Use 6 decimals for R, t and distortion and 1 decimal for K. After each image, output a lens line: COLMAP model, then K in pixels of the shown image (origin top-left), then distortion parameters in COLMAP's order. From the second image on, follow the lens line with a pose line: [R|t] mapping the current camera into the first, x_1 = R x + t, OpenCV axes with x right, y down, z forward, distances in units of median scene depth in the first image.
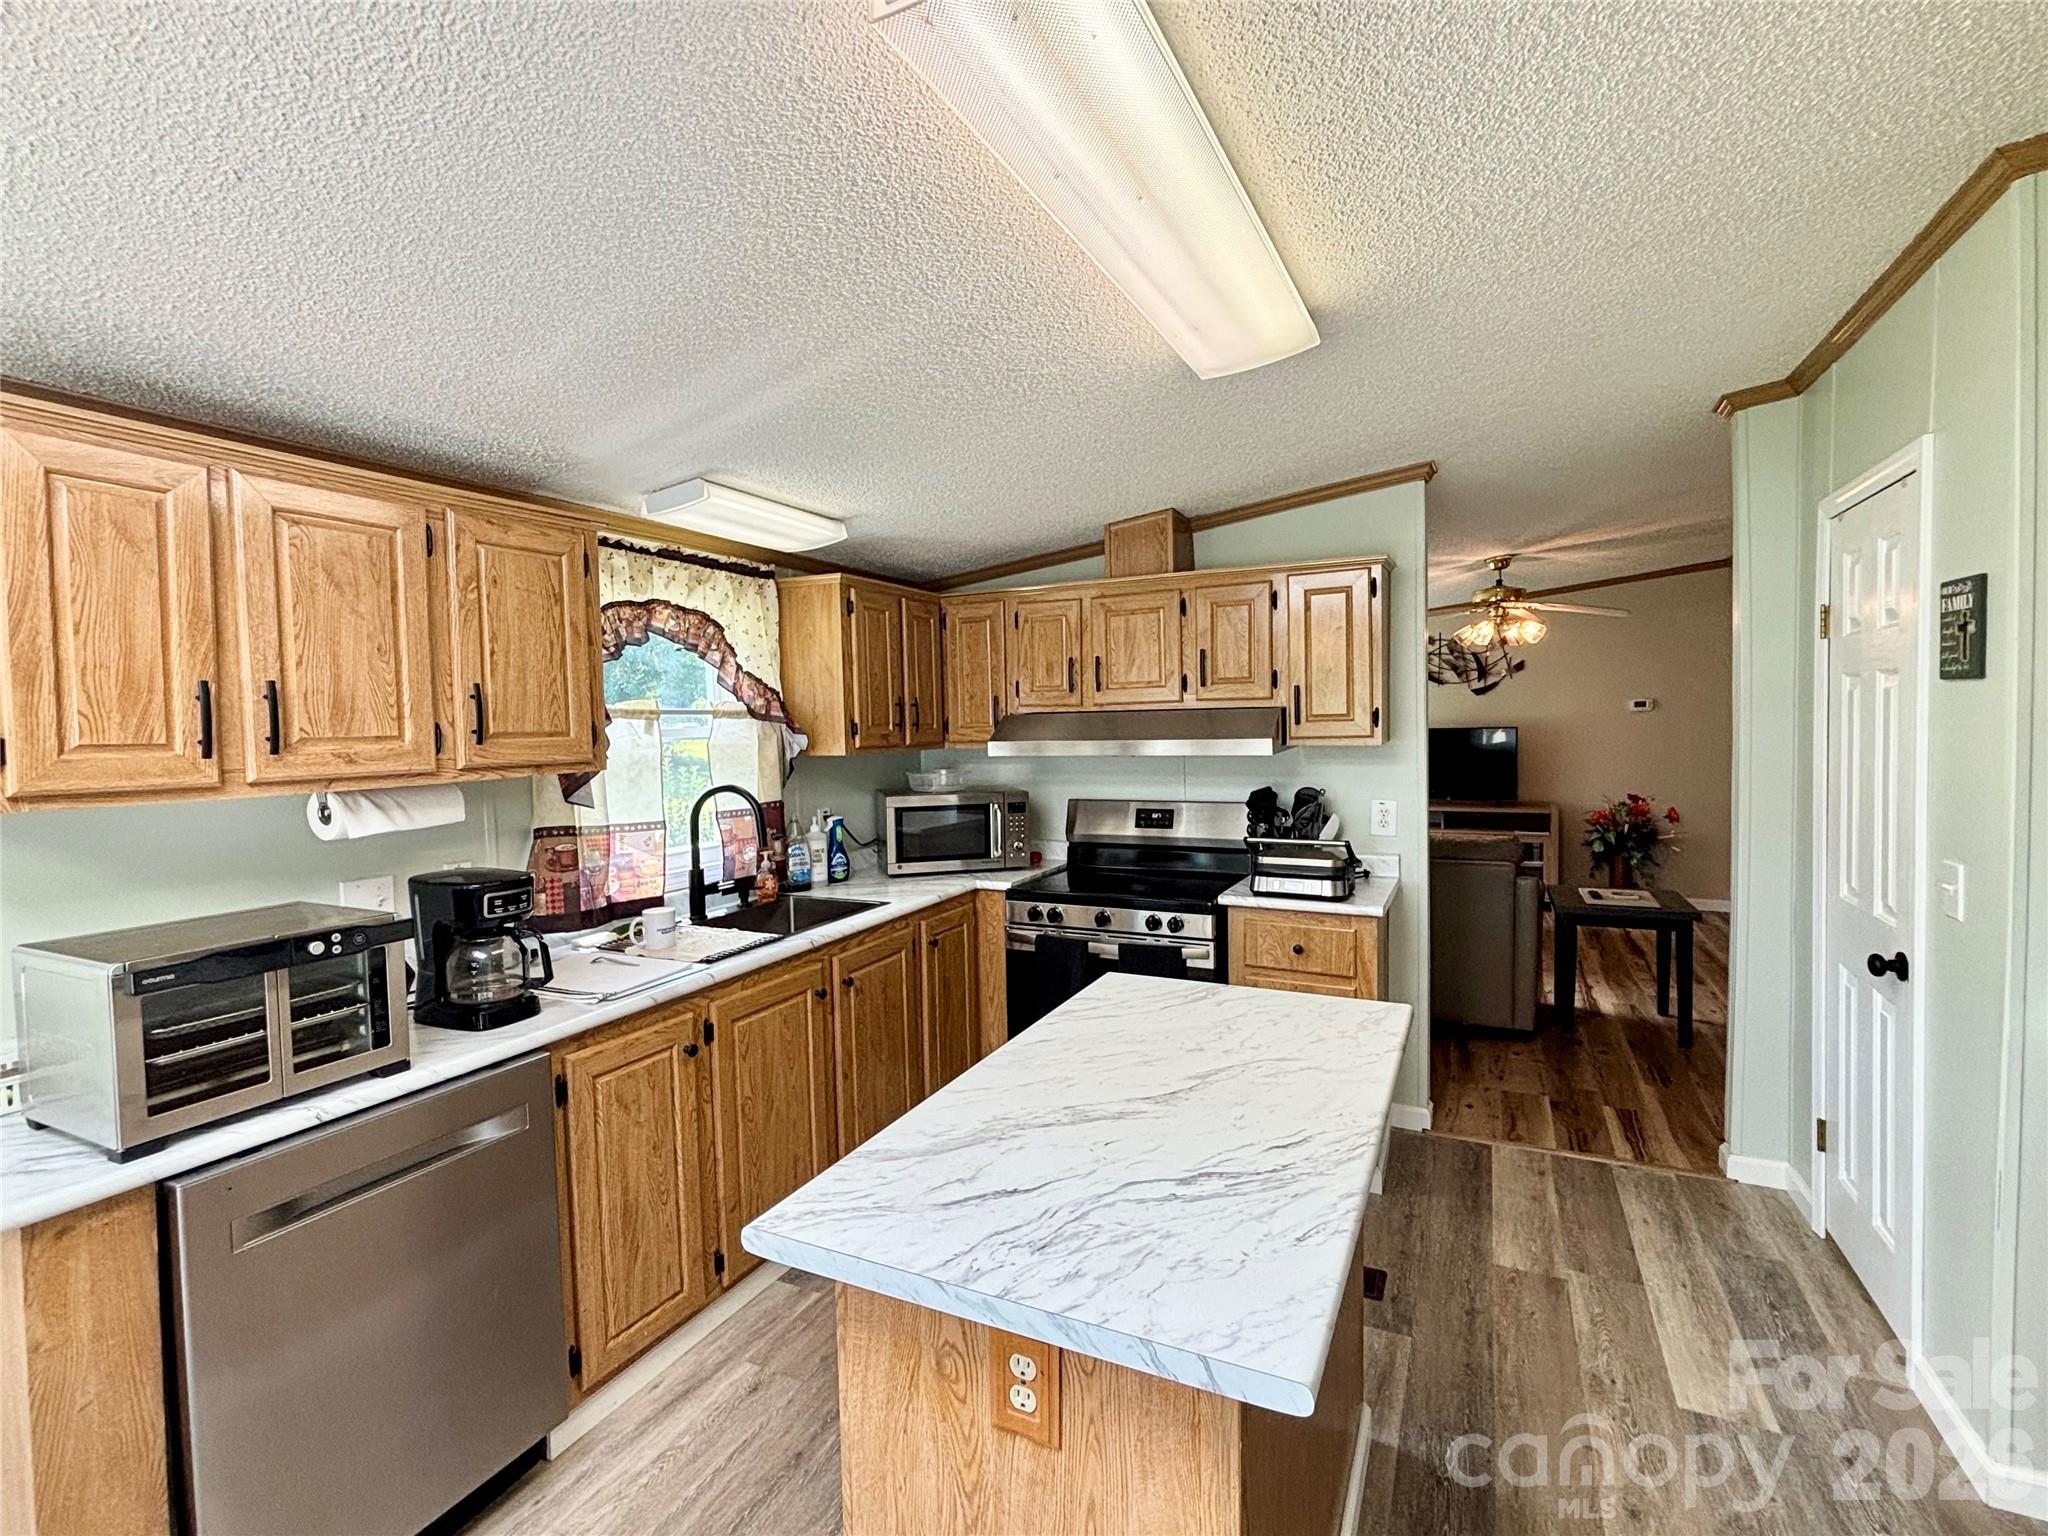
lens RADIAL K [[941.8, 0, 1035.3], [0, 941.8, 767.3], [0, 0, 1]] dist [0.000024, -0.000080]
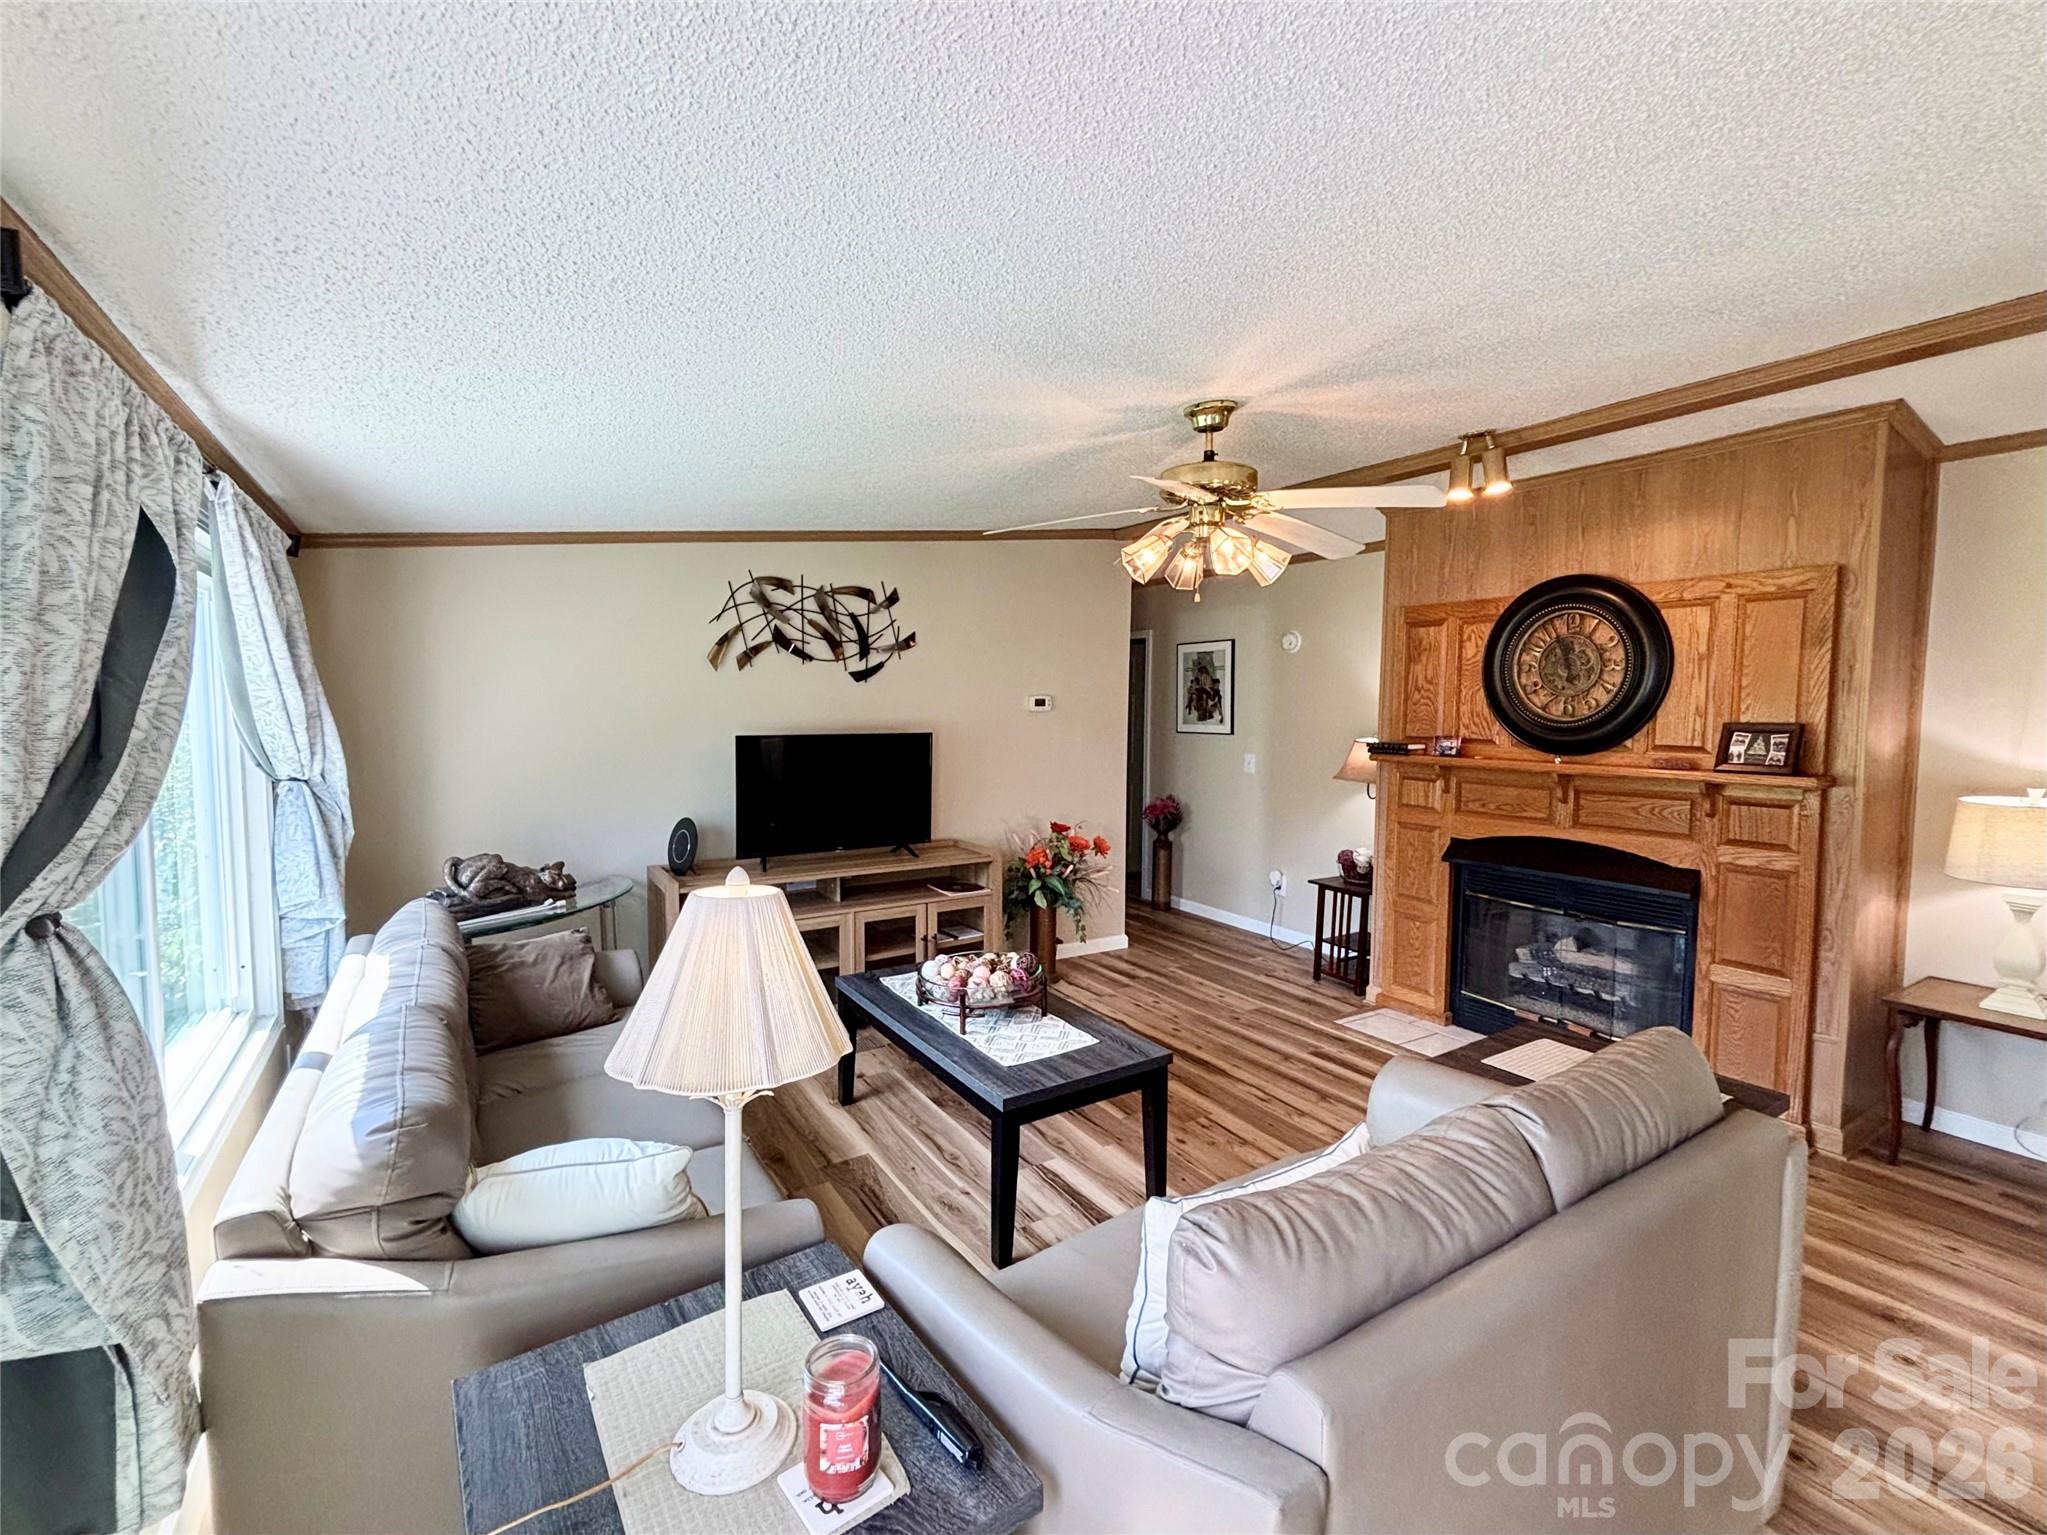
lens RADIAL K [[887.0, 0, 1013.1], [0, 887.0, 759.1], [0, 0, 1]] dist [0.028927, -0.032563]
pose [[0.538557, -0.030256, 0.842046, 0.046468], [0.027007, 0.999461, 0.018639, -0.075770], [-0.842156, 0.012703, 0.539084, 1.370848]]
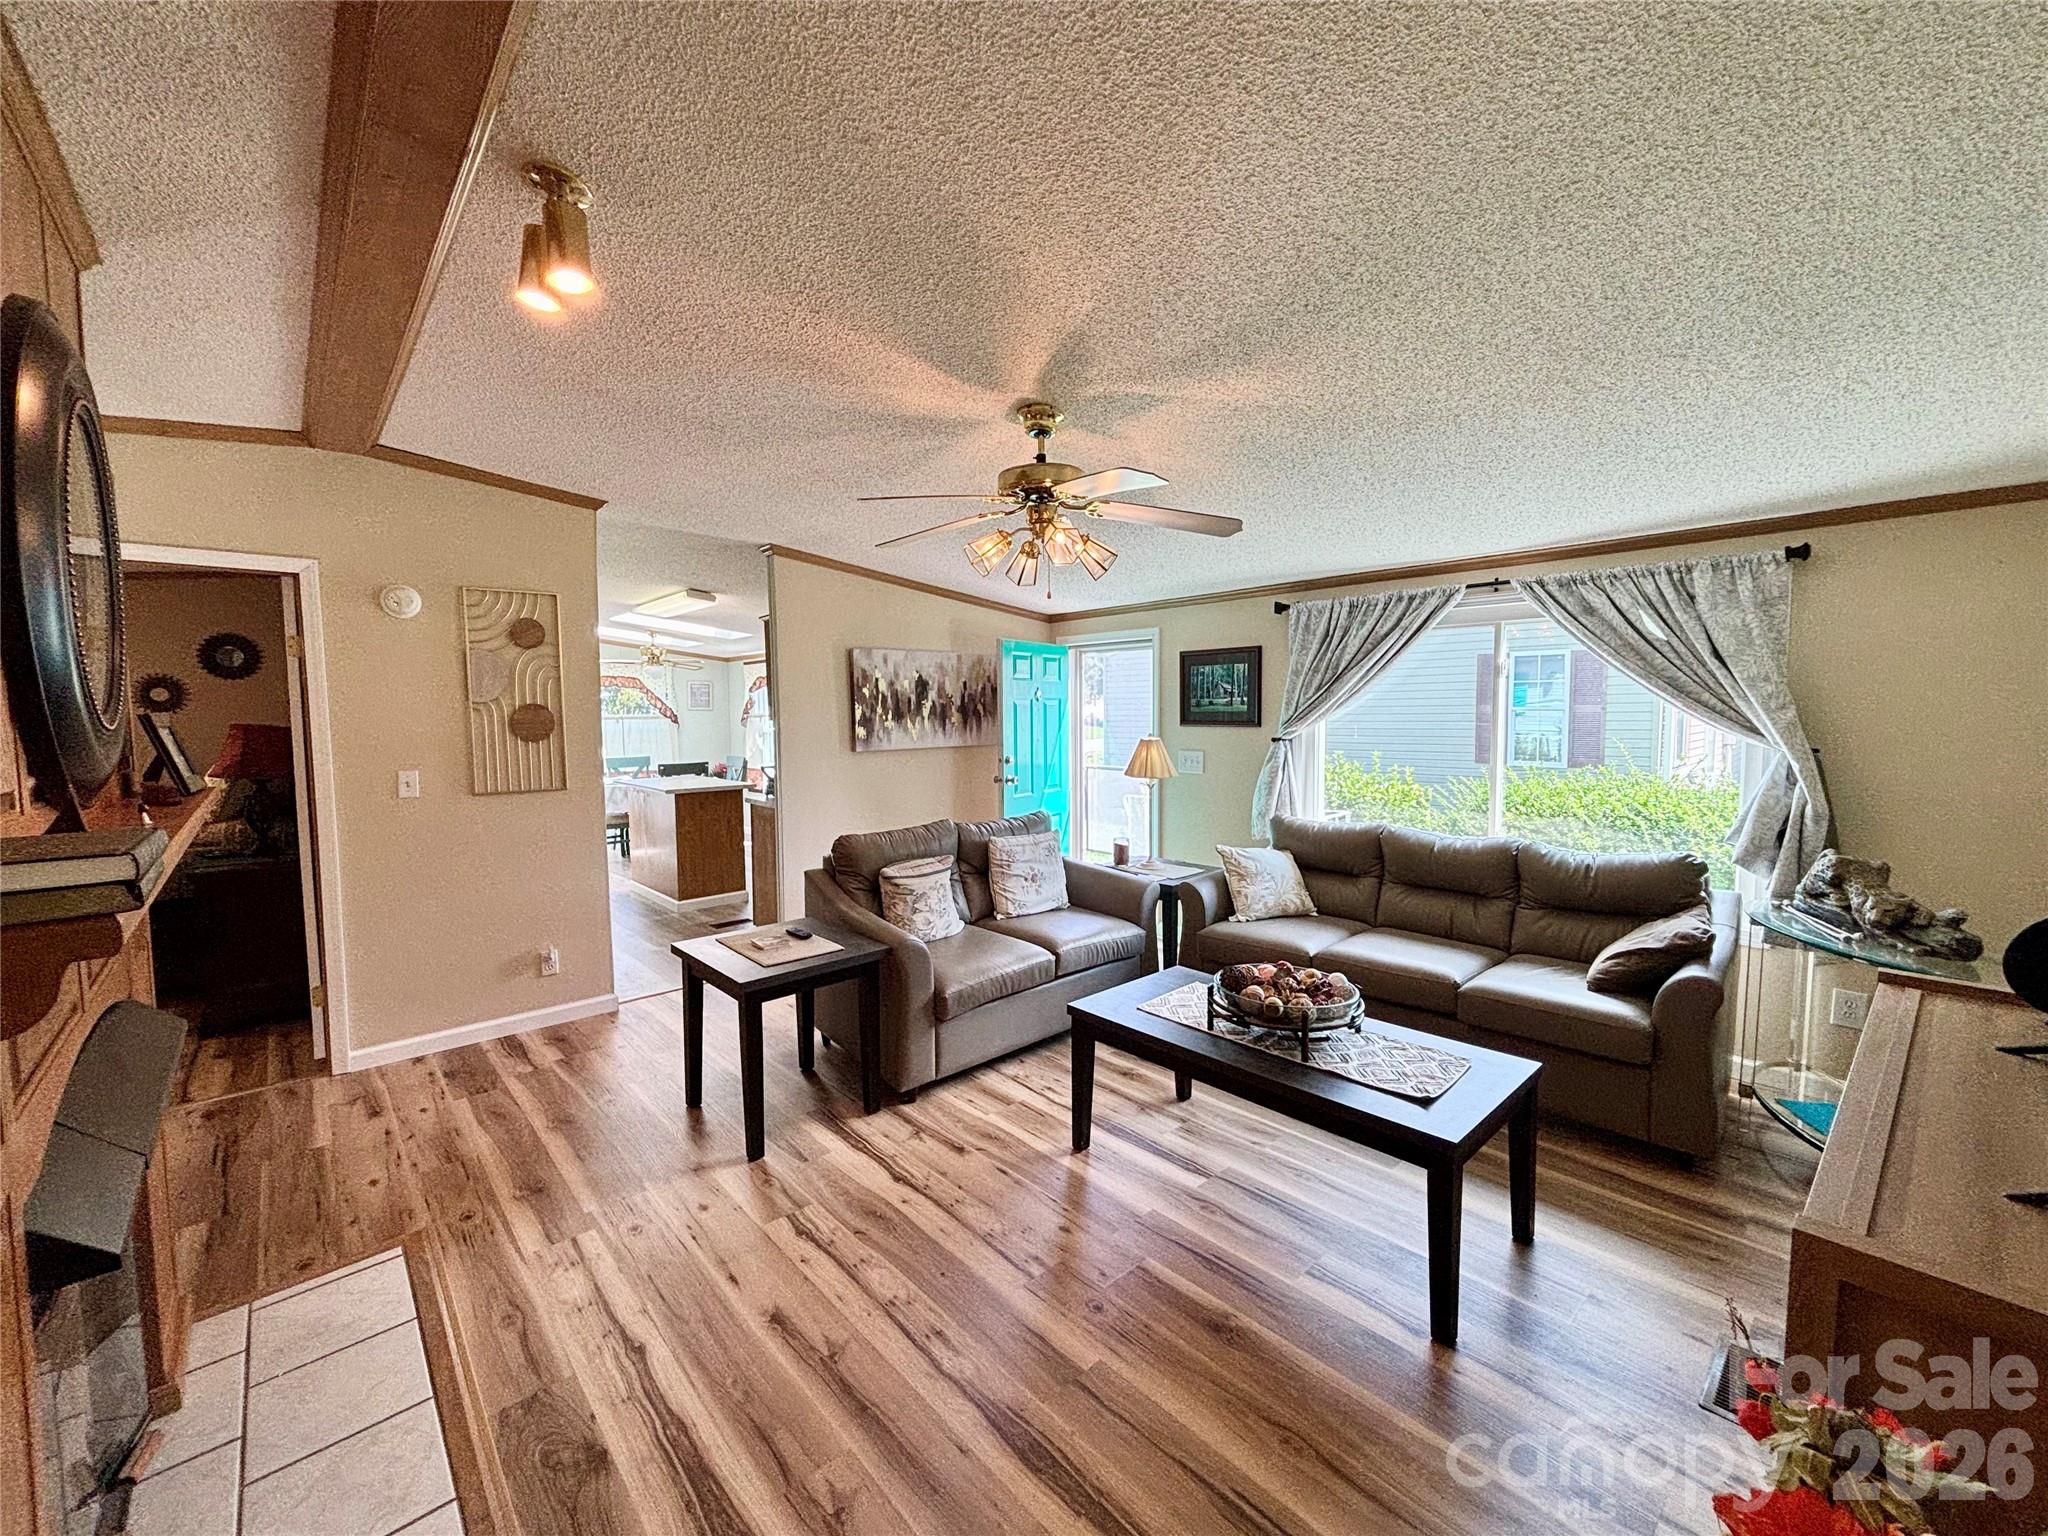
lens RADIAL K [[809.8, 0, 993.9], [0, 809.8, 766.0], [0, 0, 1]] dist [-0.003892, 0.000000]
pose [[-0.401501, 0.086539, -0.911761, 1.574108], [-0.030416, 0.993717, 0.107712, -0.113774], [0.915354, 0.070978, -0.396346, 1.937655]]
